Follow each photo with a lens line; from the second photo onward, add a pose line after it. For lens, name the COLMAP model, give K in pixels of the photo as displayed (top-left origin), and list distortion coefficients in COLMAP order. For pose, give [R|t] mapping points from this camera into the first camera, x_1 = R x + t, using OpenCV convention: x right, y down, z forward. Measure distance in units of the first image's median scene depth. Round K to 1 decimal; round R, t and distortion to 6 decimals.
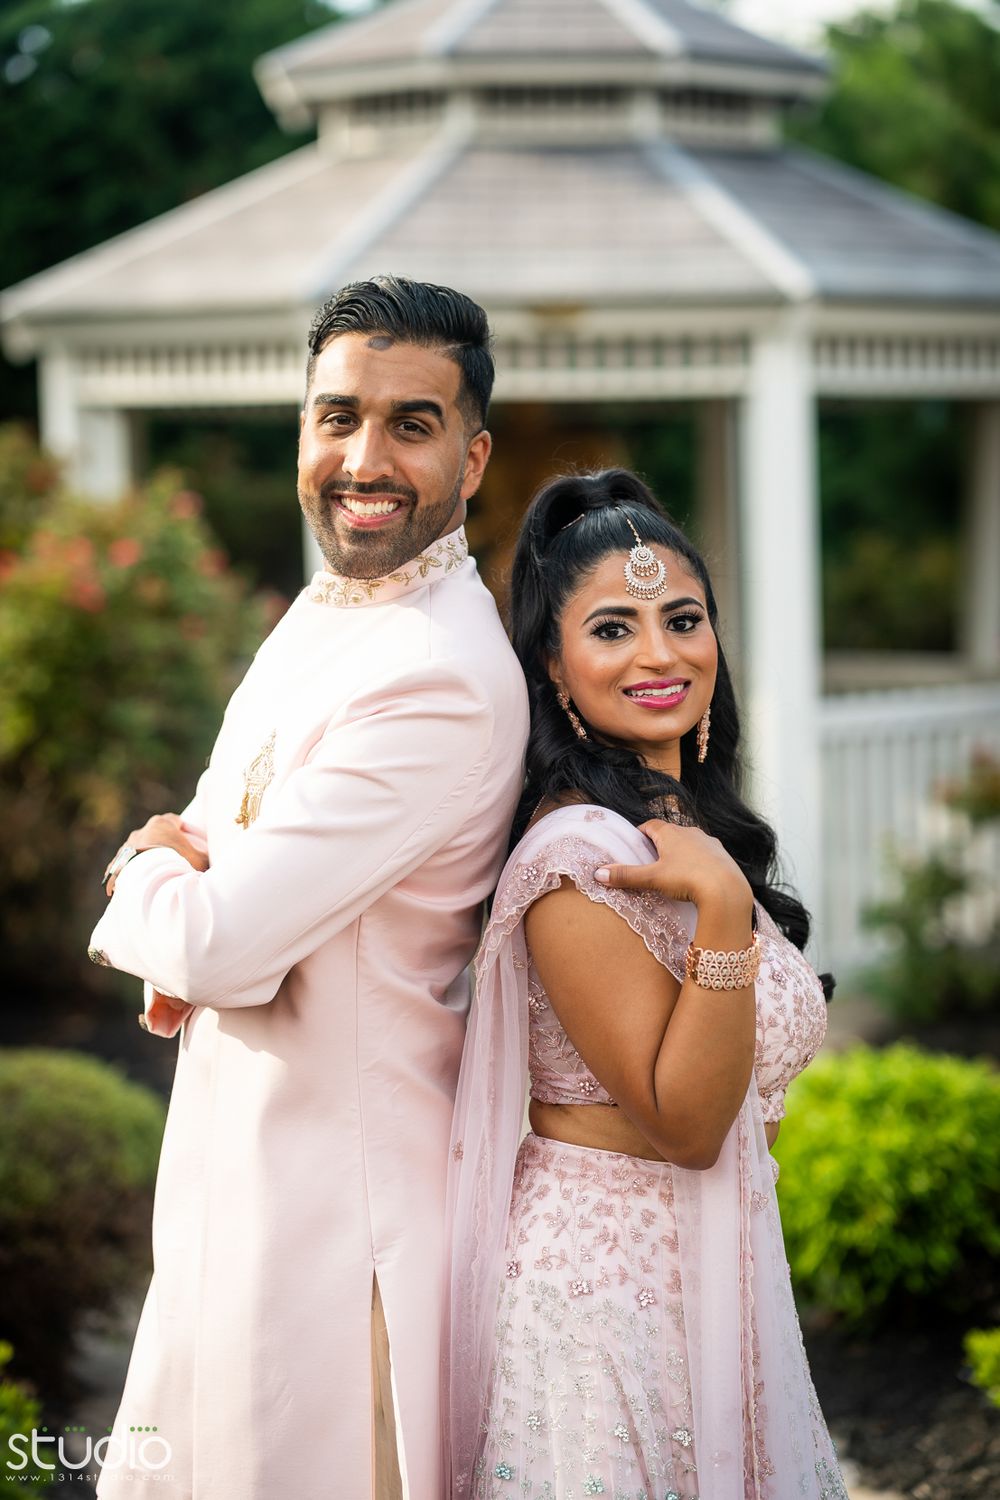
lens RADIAL K [[3683.4, 0, 500.0], [0, 3683.4, 750.0], [0, 0, 1]] dist [0.032012, 1.208517]
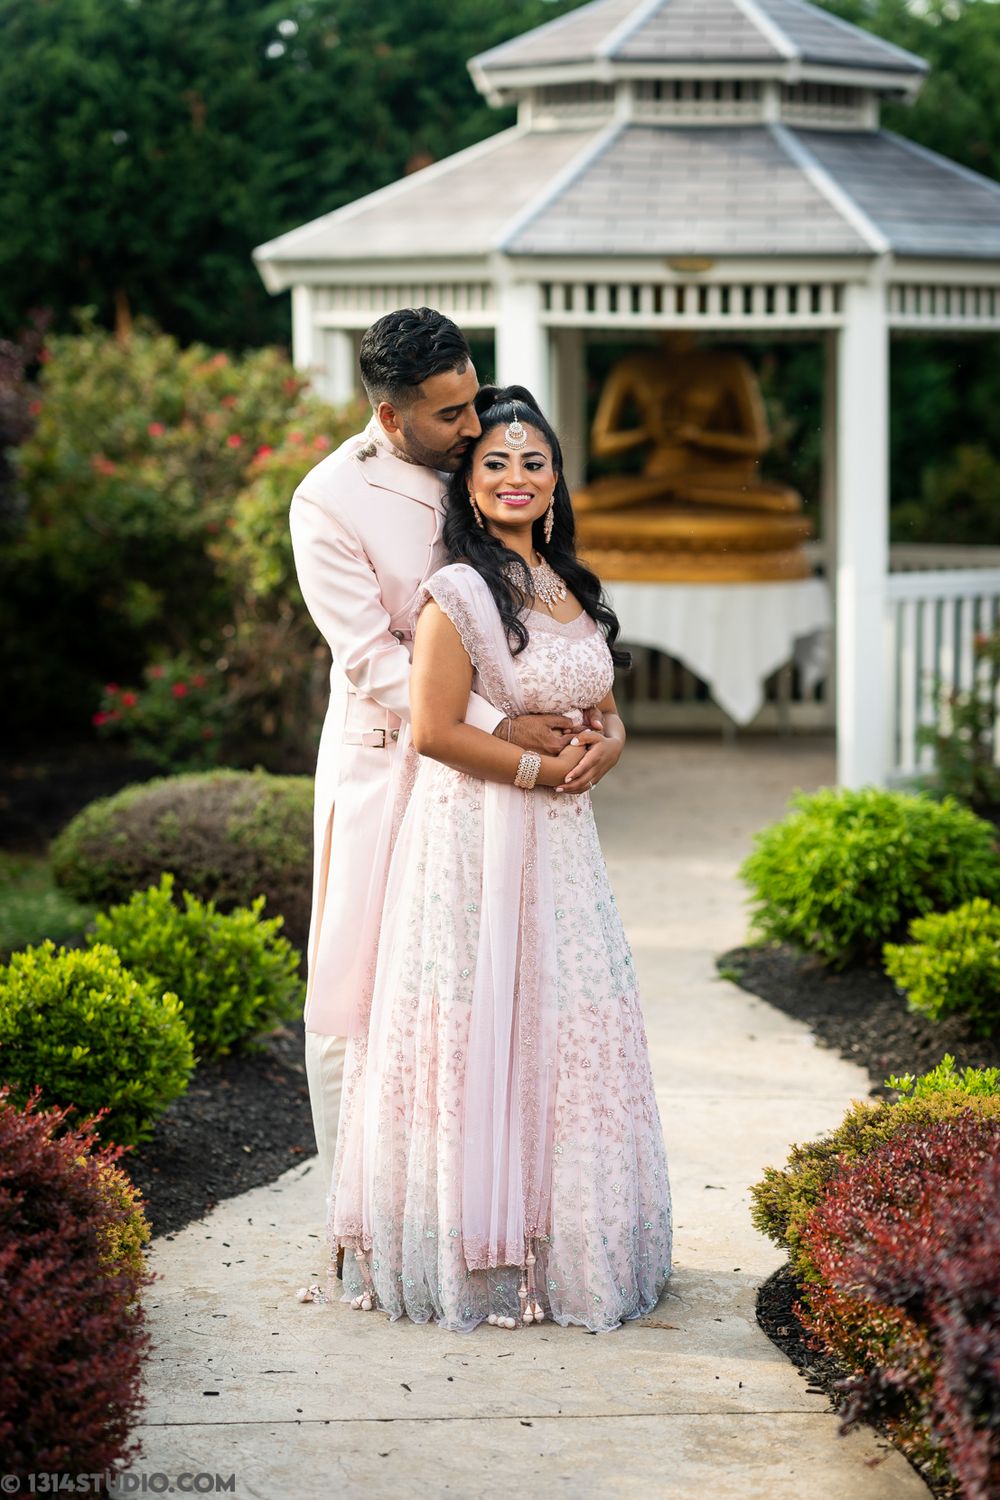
lens RADIAL K [[3574.6, 0, 500.0], [0, 3574.6, 750.0], [0, 0, 1]] dist [0.103793, -0.015205]
pose [[0.998106, 0.024671, -0.056358, 0.022276], [-0.023203, 0.999378, 0.026551, 0.018161], [0.056978, -0.025193, 0.998058, -0.246868]]
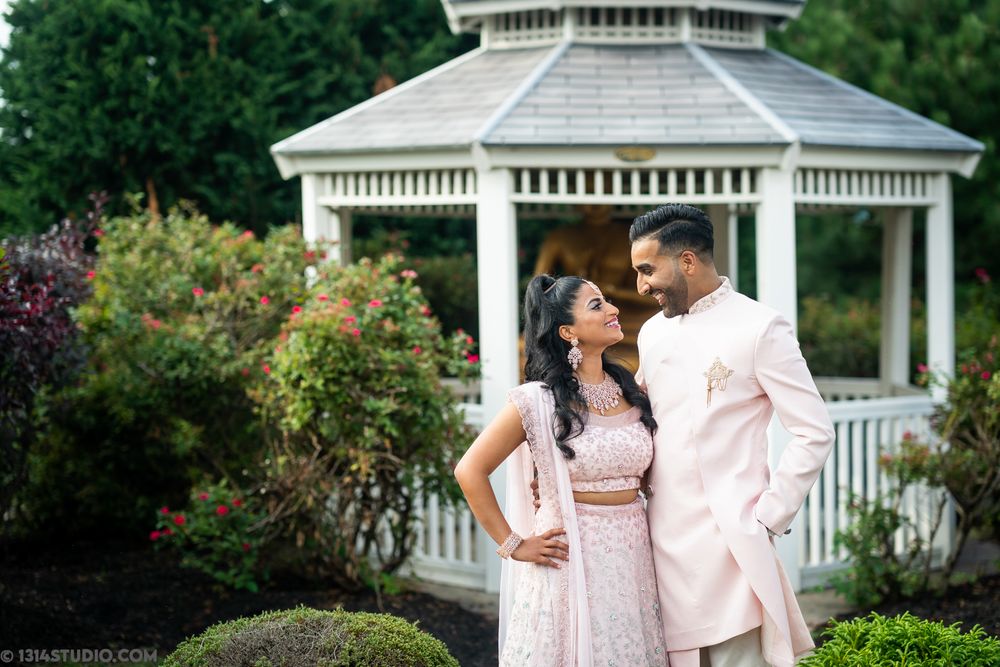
lens RADIAL K [[2455.6, 0, 500.0], [0, 2455.6, 333.5], [0, 0, 1]] dist [0.032012, 1.208517]
pose [[0.999928, 0.011277, -0.003993, -0.036416], [-0.011441, 0.998976, -0.043768, 0.004372], [0.003495, 0.043810, 0.999034, -0.044090]]
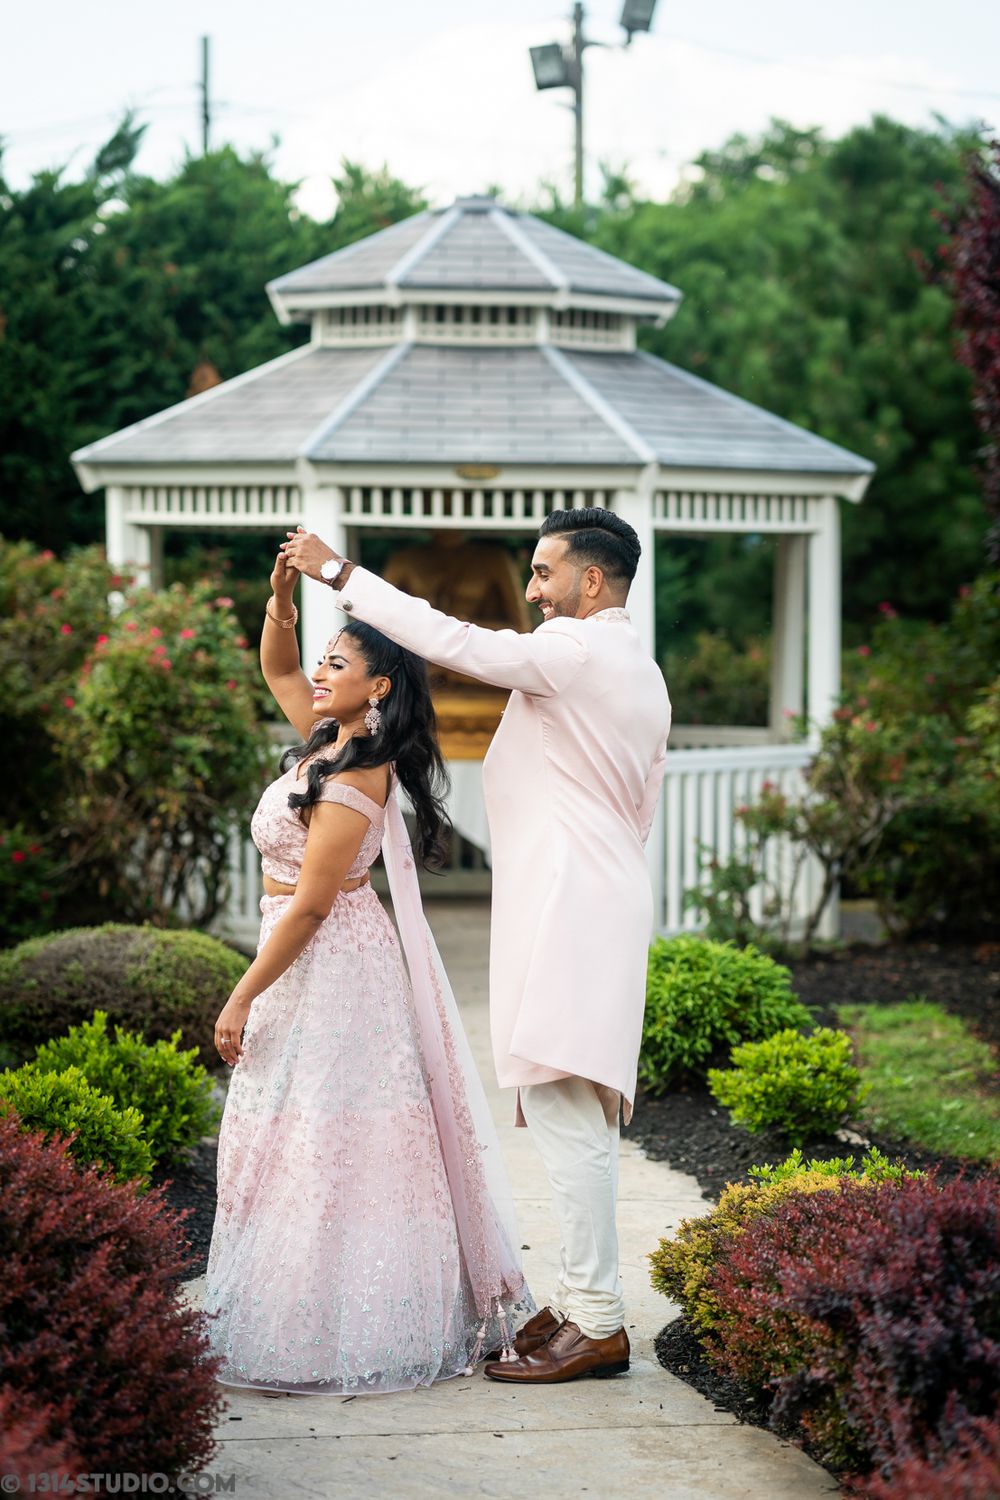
lens RADIAL K [[3533.2, 0, 500.0], [0, 3533.2, 750.0], [0, 0, 1]] dist [0.048300, 0.762367]
pose [[0.999242, 0.022674, 0.031632, -0.016584], [-0.021897, 0.999455, -0.024702, 0.021407], [-0.032175, 0.023990, 0.999194, -0.351195]]
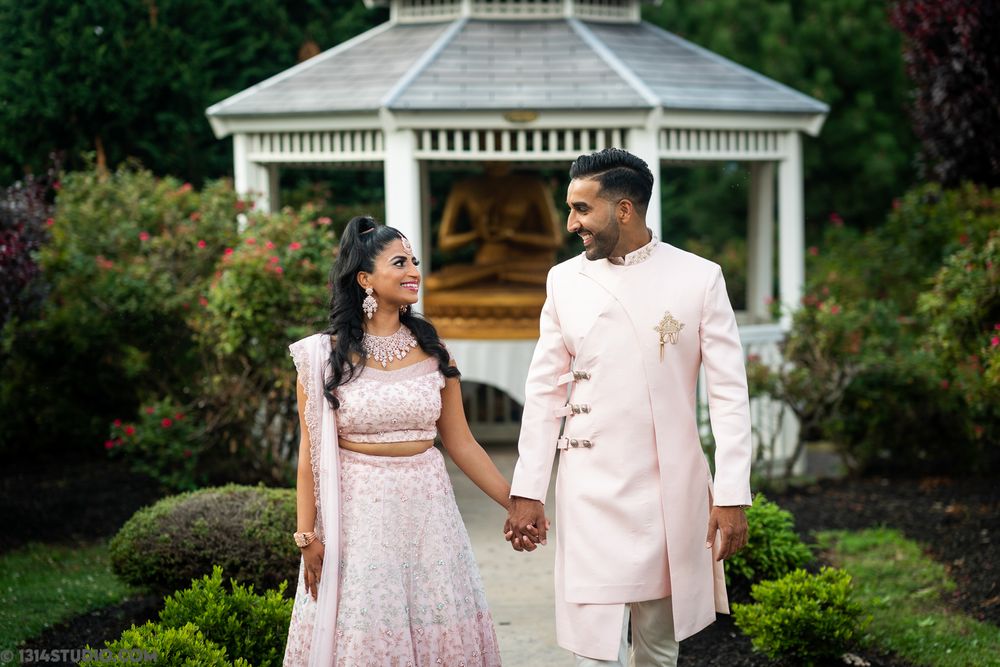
lens RADIAL K [[2464.3, 0, 487.6], [0, 2464.3, 328.9], [0, 0, 1]] dist [0.059658, 0.711987]
pose [[0.999866, 0.006185, 0.015177, -0.018795], [-0.005827, 0.999707, -0.023486, 0.014811], [-0.015318, 0.023395, 0.999609, -0.211389]]
